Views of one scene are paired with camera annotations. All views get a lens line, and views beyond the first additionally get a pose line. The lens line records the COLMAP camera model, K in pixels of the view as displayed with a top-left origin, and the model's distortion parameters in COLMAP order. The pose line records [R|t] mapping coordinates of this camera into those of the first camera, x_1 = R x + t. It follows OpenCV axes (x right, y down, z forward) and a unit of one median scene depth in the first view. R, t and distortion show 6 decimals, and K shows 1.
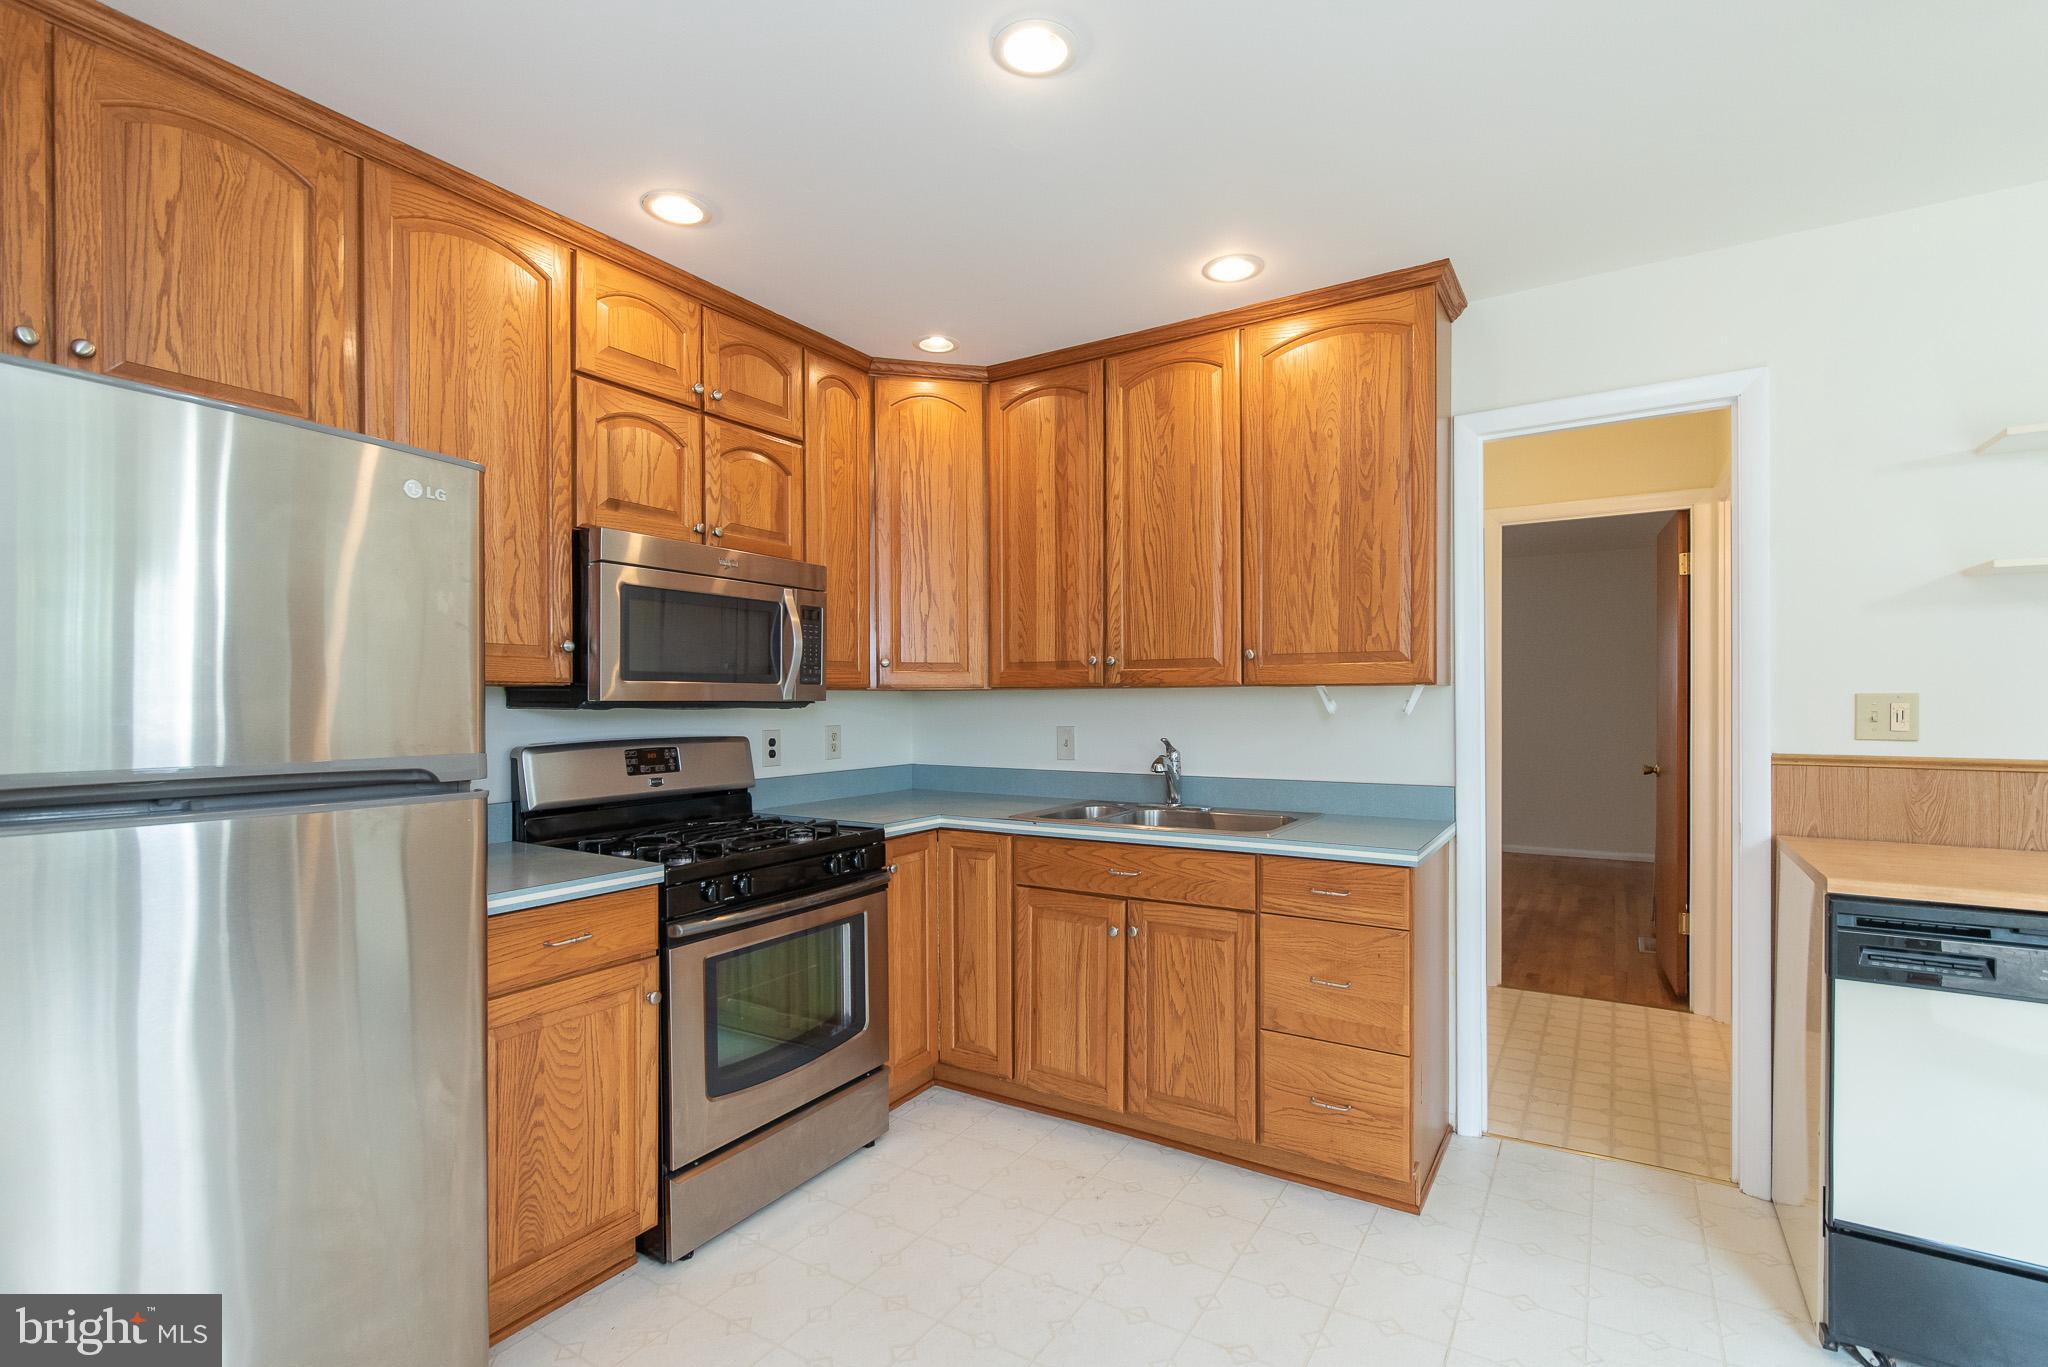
lens RADIAL K [[949.5, 0, 1023.8], [0, 949.5, 707.9], [0, 0, 1]] dist [-0.002611, 0.000393]
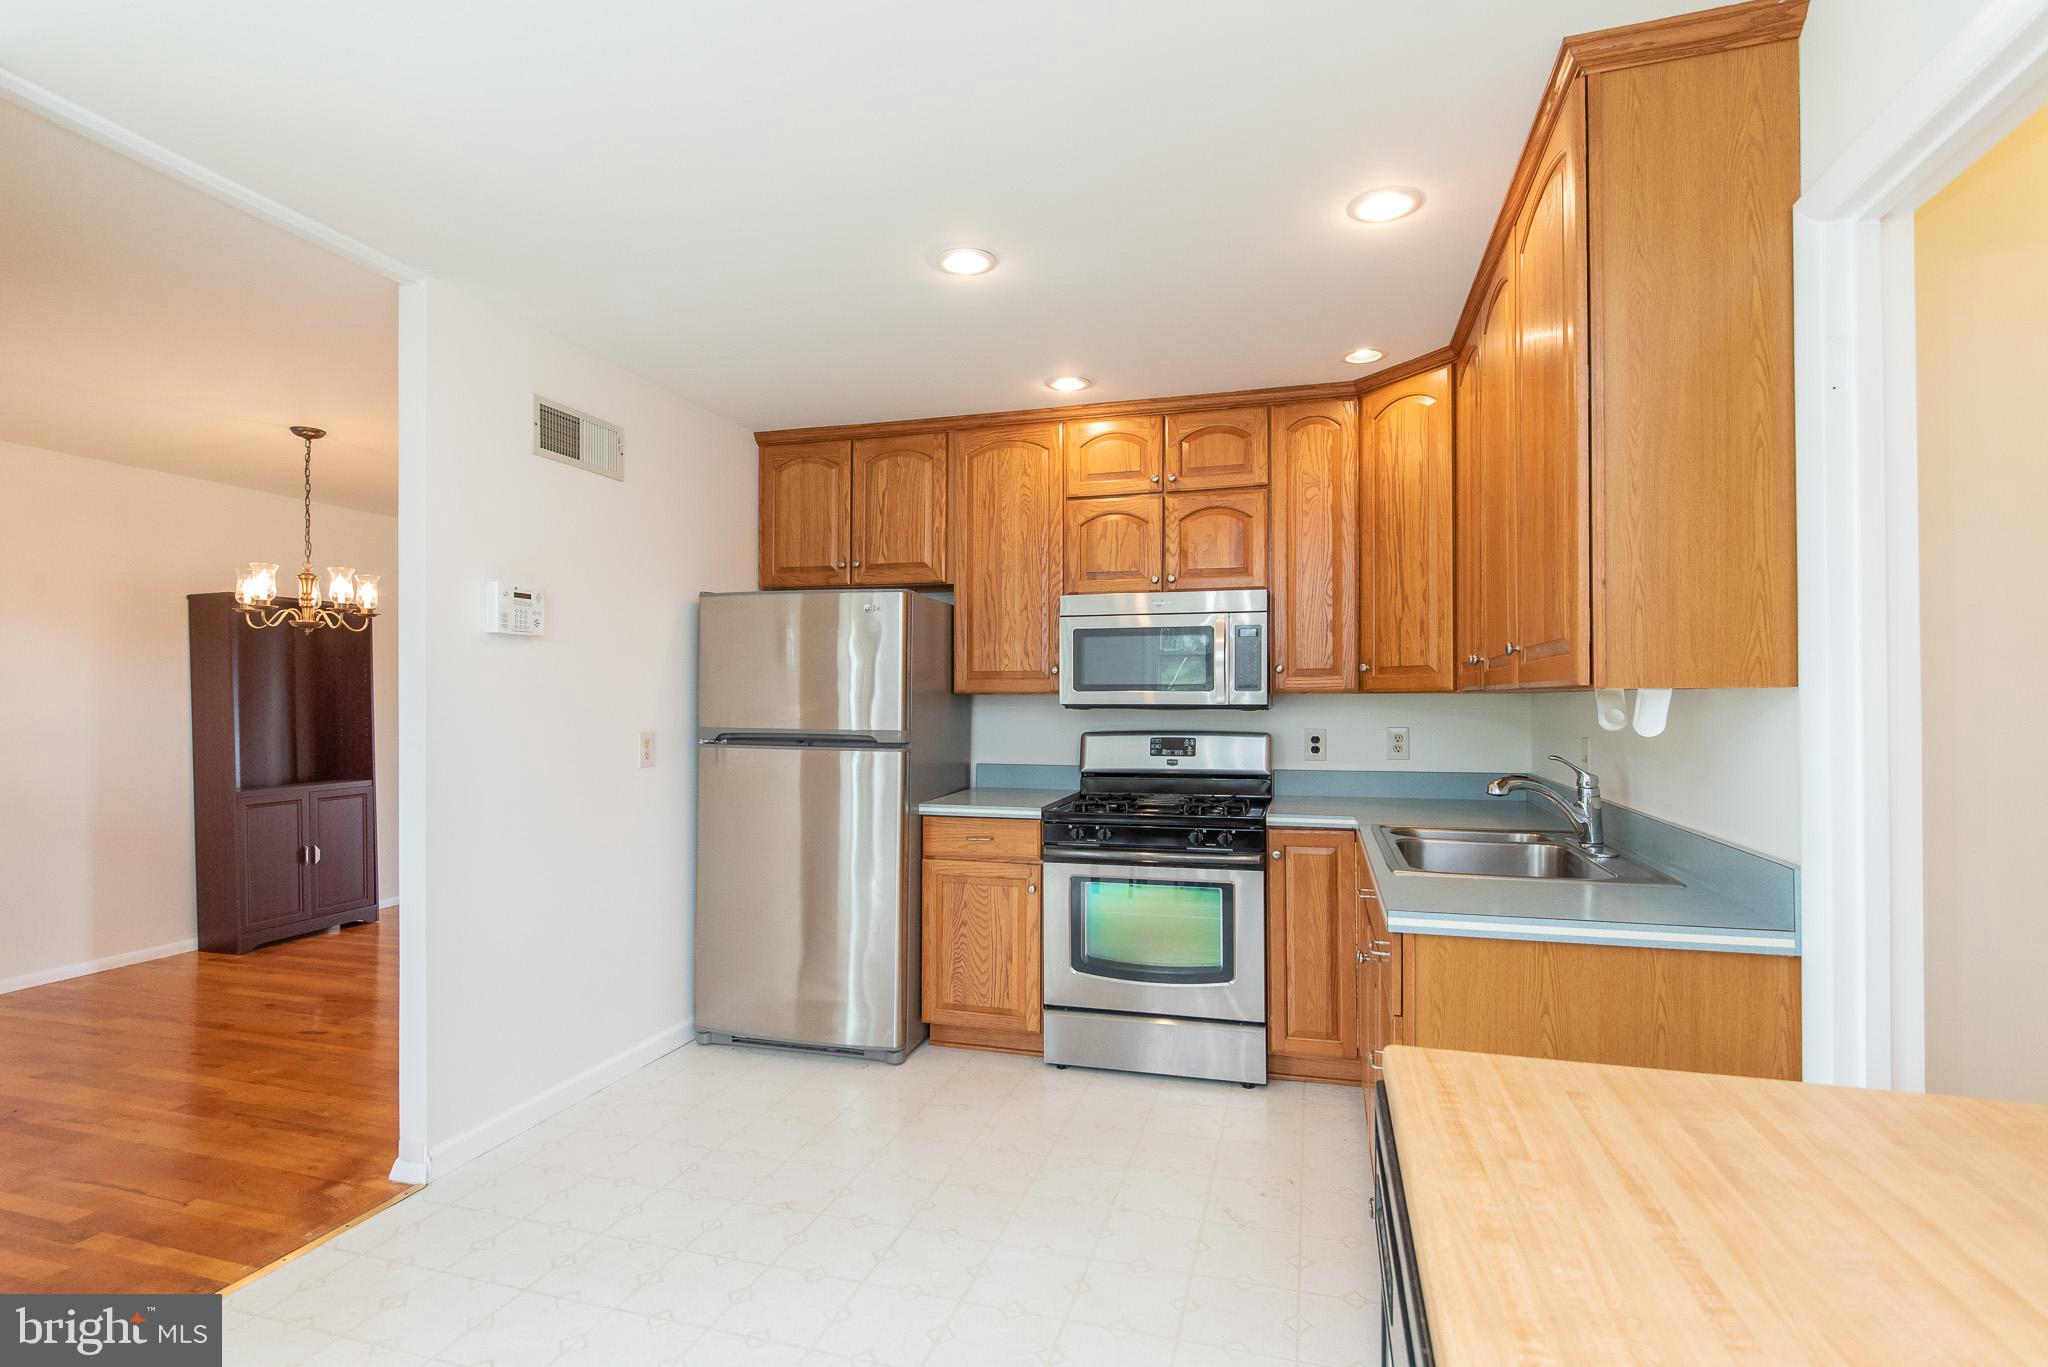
lens RADIAL K [[949.4, 0, 1003.1], [0, 949.4, 698.6], [0, 0, 1]] dist [-0.002114, -0.000030]
pose [[0.250688, 0.003368, -0.968062, 0.920967], [-0.005653, 0.999982, 0.002015, -0.016658], [0.968052, 0.004967, 0.250702, 0.429690]]
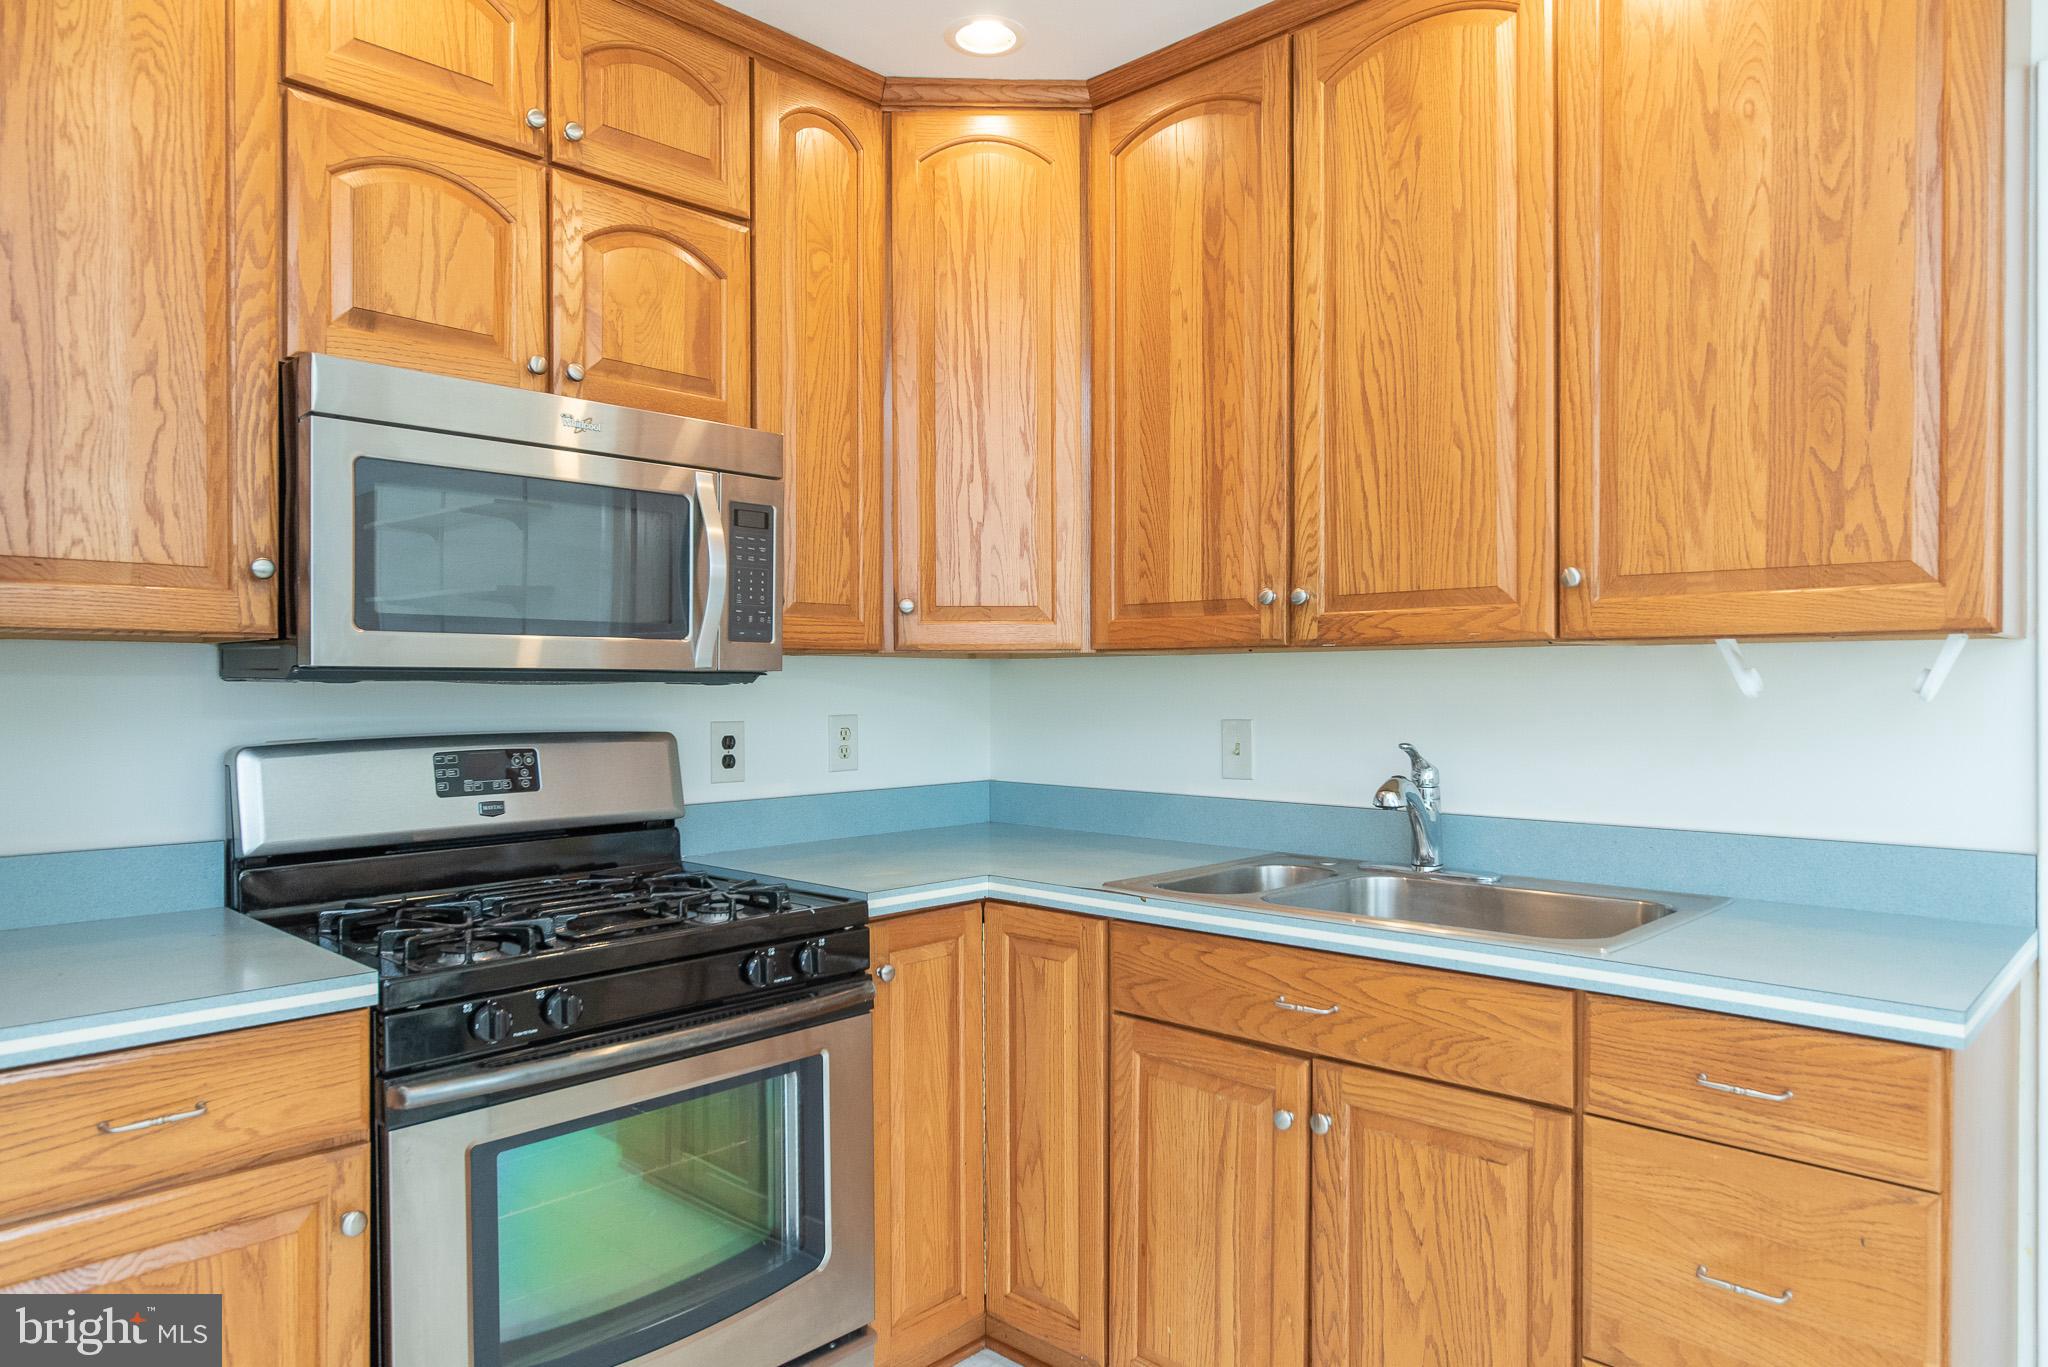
lens RADIAL K [[1305.8, 0, 1019.9], [0, 1305.8, 695.8], [0, 0, 1]] dist [-0.001365, 0.001003]
pose [[0.980207, 0.004251, -0.197928, 0.094653], [-0.003942, 0.999990, 0.001955, 0.005895], [0.197935, -0.001136, 0.980215, 0.284824]]
